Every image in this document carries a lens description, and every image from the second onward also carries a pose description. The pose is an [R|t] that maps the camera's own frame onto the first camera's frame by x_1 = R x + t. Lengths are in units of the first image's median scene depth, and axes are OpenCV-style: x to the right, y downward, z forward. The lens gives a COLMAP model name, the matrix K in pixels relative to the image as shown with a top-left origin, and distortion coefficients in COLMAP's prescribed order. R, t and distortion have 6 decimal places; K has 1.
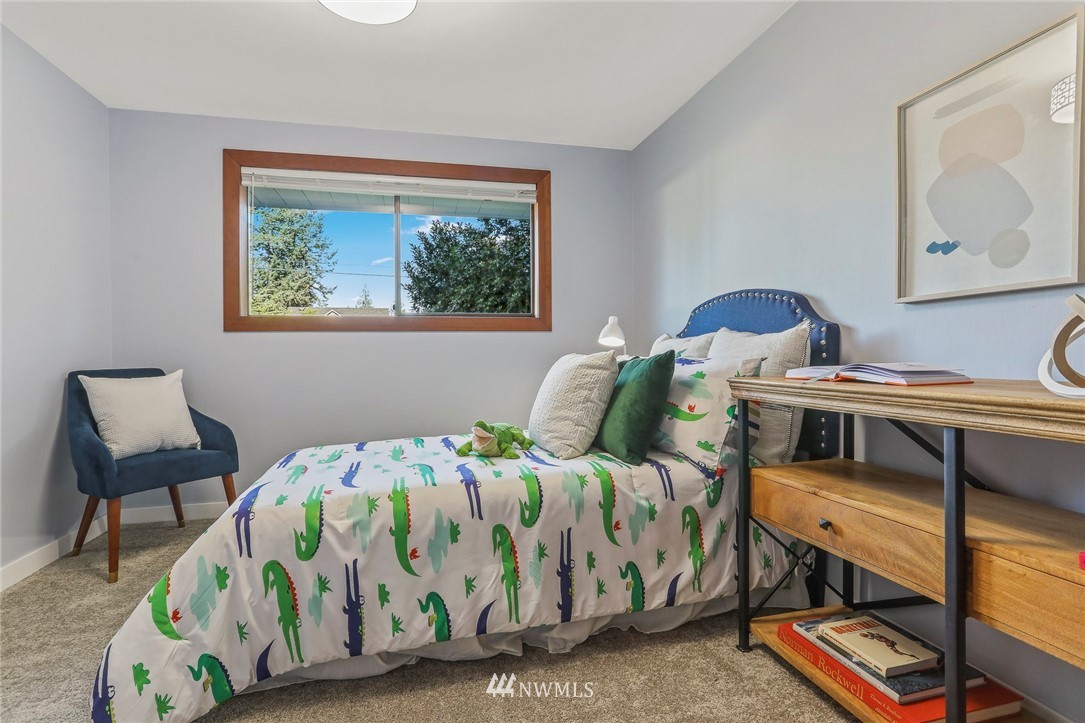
lens RADIAL K [[538.3, 0, 519.9], [0, 538.3, 359.2], [0, 0, 1]] dist [-0.018343, 0.010113]
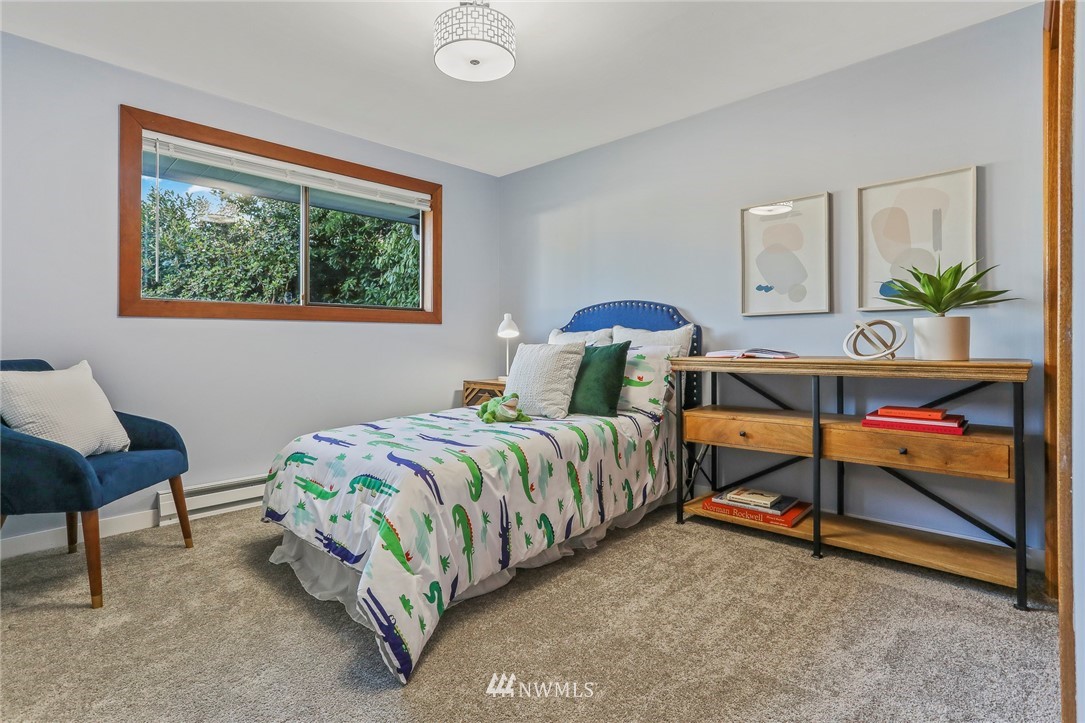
lens RADIAL K [[538.3, 0, 539.1], [0, 538.3, 340.8], [0, 0, 1]] dist [-0.018343, 0.010113]
pose [[0.836351, 0.006603, 0.548154, -0.814004], [0.004380, 0.999815, -0.018726, 0.011333], [-0.548177, 0.018062, 0.836167, -0.144556]]
